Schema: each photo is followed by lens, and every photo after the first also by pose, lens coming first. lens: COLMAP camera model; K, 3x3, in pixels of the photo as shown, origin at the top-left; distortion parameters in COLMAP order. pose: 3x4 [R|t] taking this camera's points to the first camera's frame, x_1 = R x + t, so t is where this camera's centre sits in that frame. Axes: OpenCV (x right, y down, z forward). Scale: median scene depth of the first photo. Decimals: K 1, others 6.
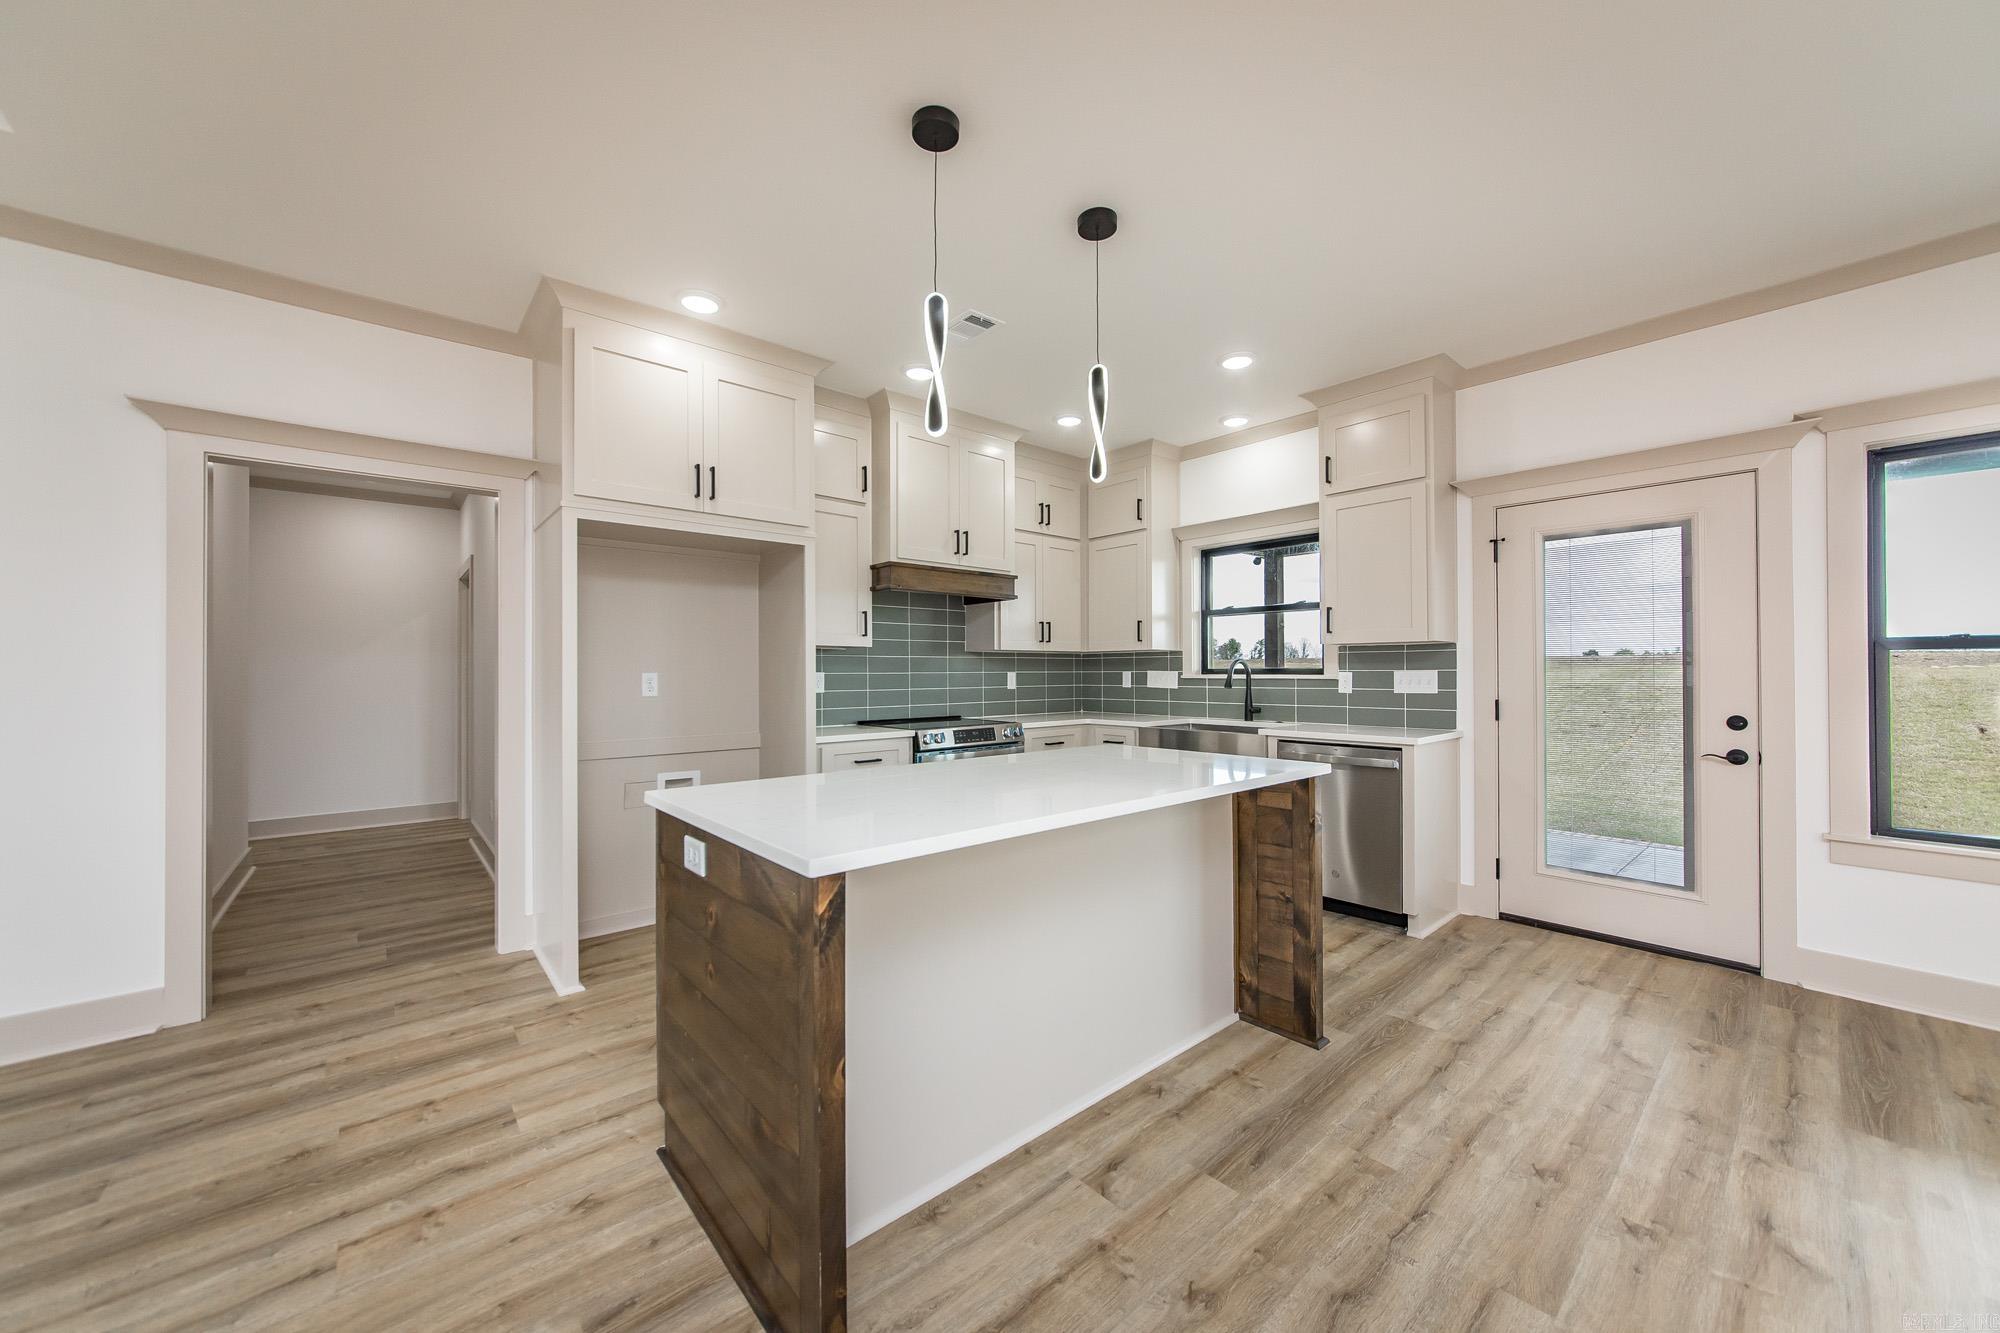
lens RADIAL K [[720.5, 0, 1000.0], [0, 720.5, 666.5], [0, 0, 1]] dist [0.013566, -0.000032]
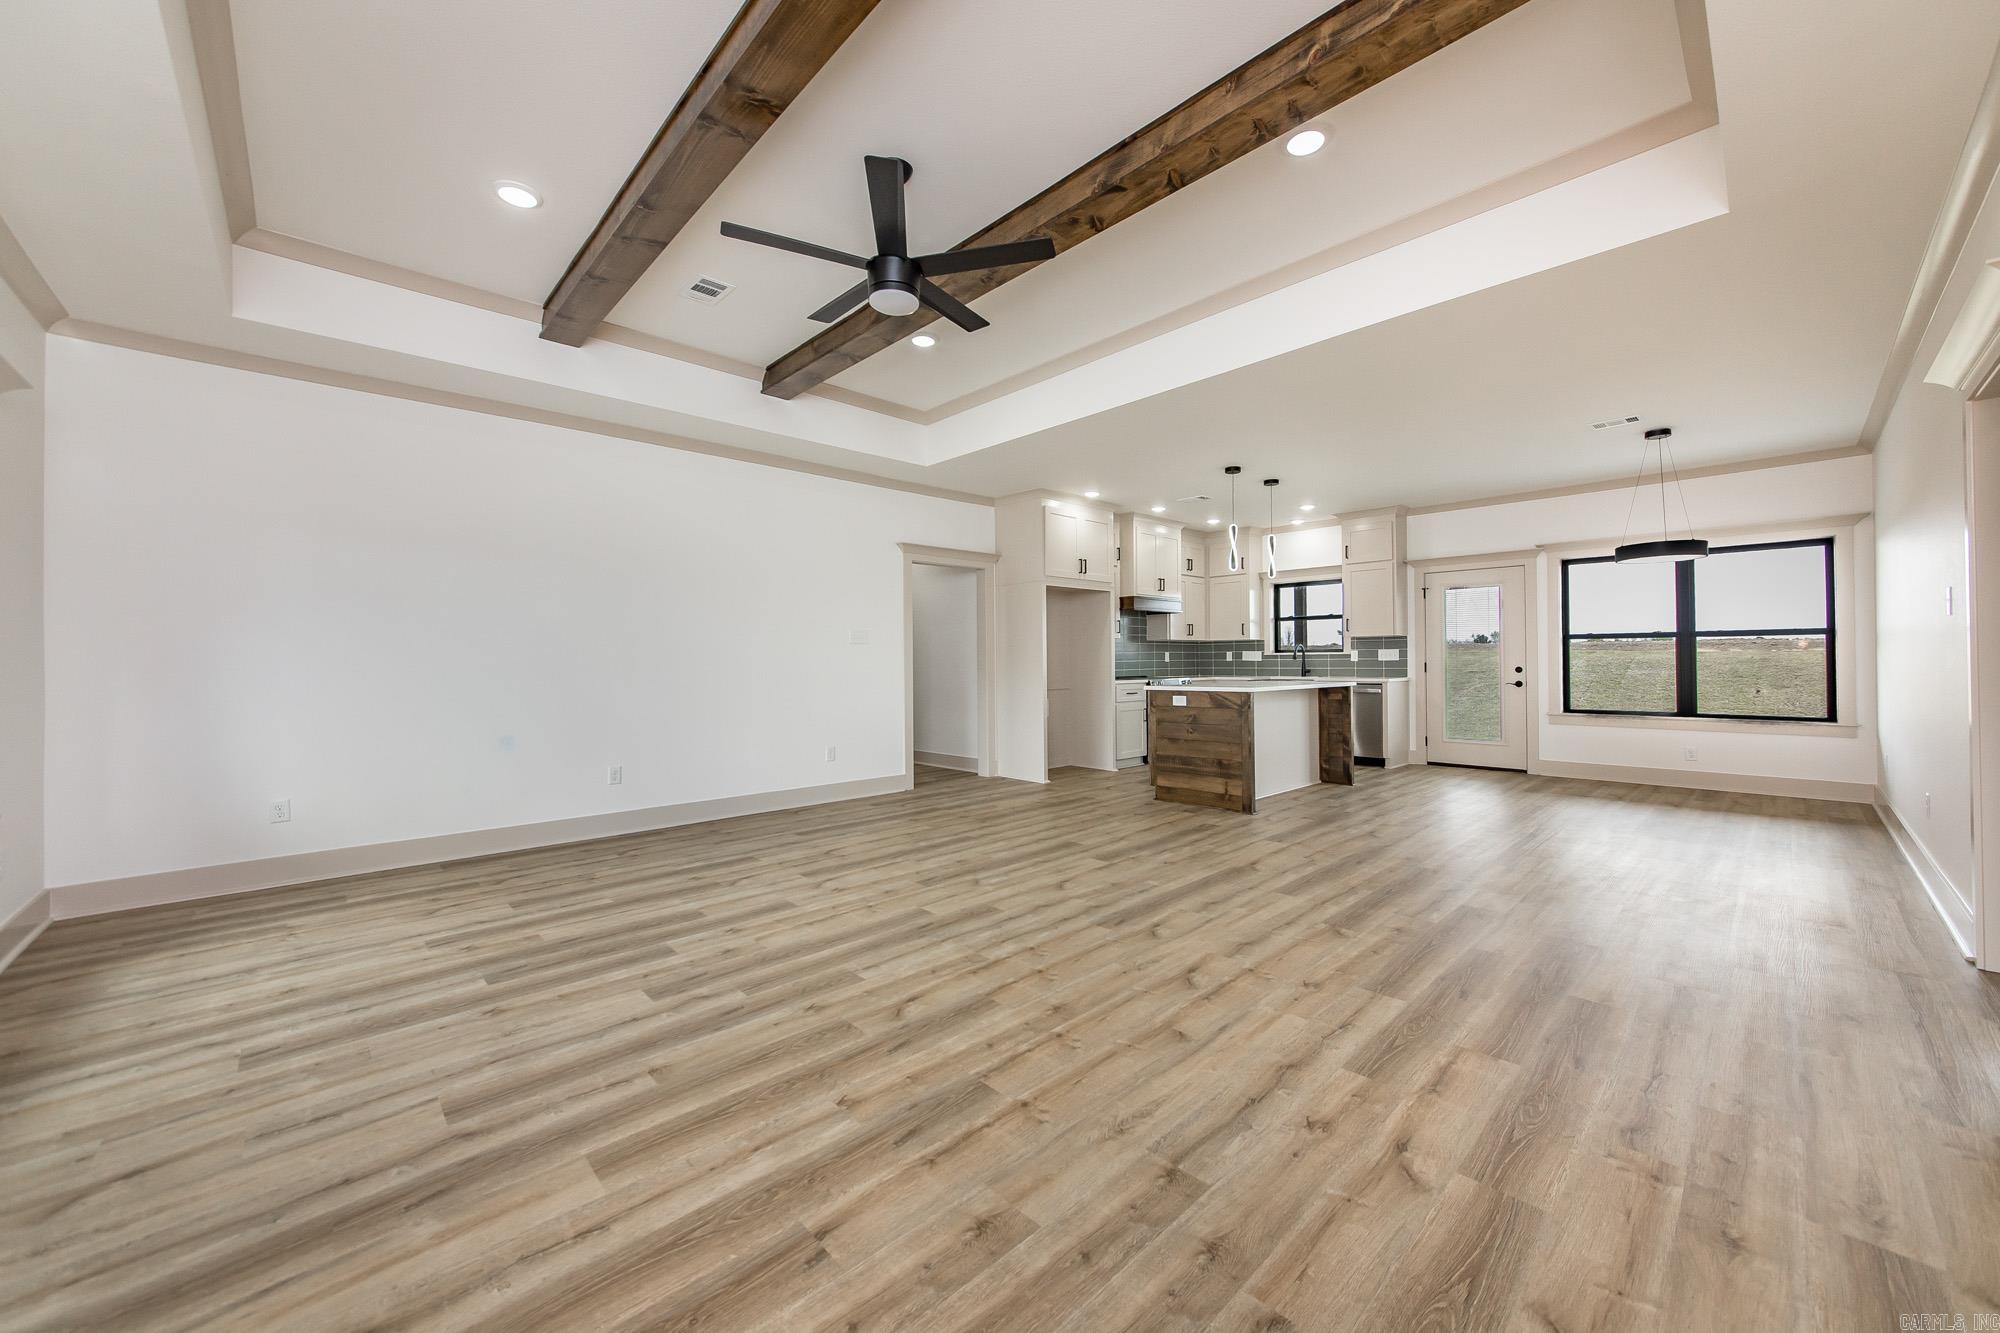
lens RADIAL K [[732.7, 0, 1000.9], [0, 732.7, 663.2], [0, 0, 1]] dist [-0.000726, 0.000015]
pose [[0.999434, -0.002737, 0.033518, -0.570527], [0.002428, 0.999954, 0.009248, 0.021779], [-0.033542, -0.009162, 0.999395, -0.997955]]
